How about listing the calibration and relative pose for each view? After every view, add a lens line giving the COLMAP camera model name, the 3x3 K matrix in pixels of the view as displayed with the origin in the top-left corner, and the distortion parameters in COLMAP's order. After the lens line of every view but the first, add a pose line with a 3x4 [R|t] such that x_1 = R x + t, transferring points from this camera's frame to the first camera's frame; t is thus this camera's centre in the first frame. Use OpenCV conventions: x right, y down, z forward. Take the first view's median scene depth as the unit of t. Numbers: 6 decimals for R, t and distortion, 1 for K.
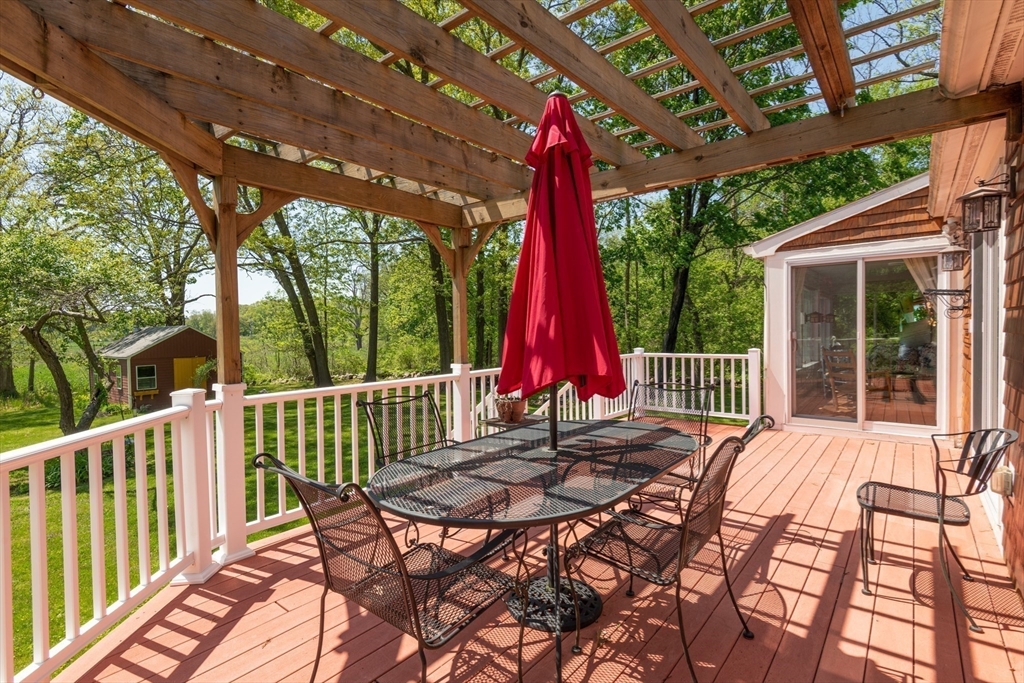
lens RADIAL K [[469.9, 0, 512.0], [0, 469.9, 341.5], [0, 0, 1]] dist [0.018836, 0.000089]
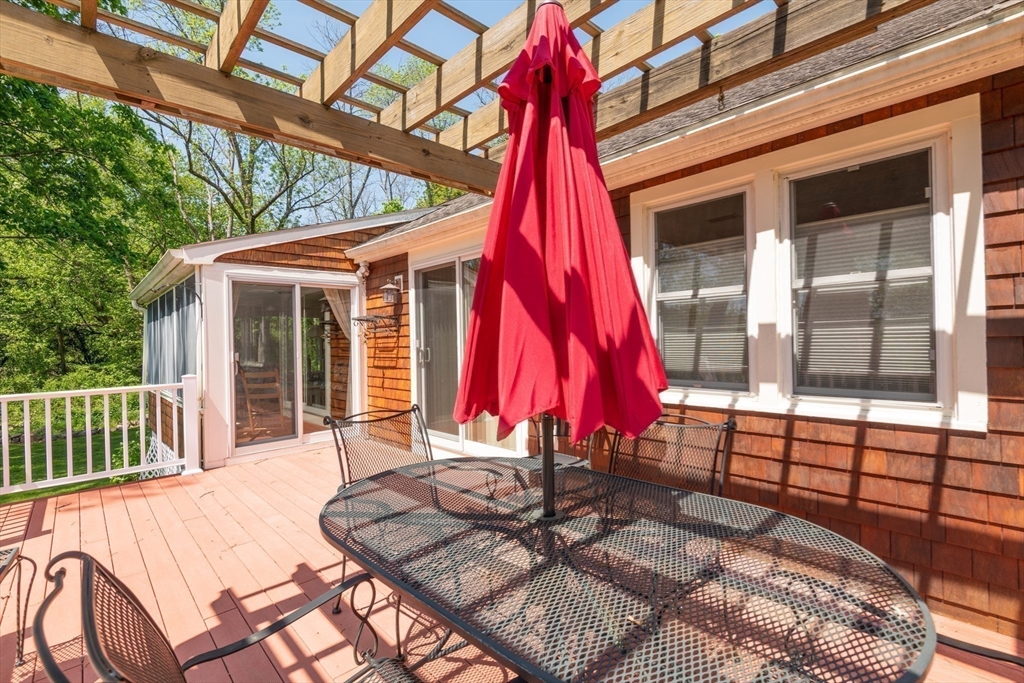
lens RADIAL K [[469.9, 0, 512.0], [0, 469.9, 341.5], [0, 0, 1]] dist [0.018836, 0.000089]
pose [[0.121850, 0.009156, 0.992506, -0.246466], [0.050583, 0.998601, -0.015423, -0.002208], [-0.991259, 0.052084, 0.121216, 0.376714]]
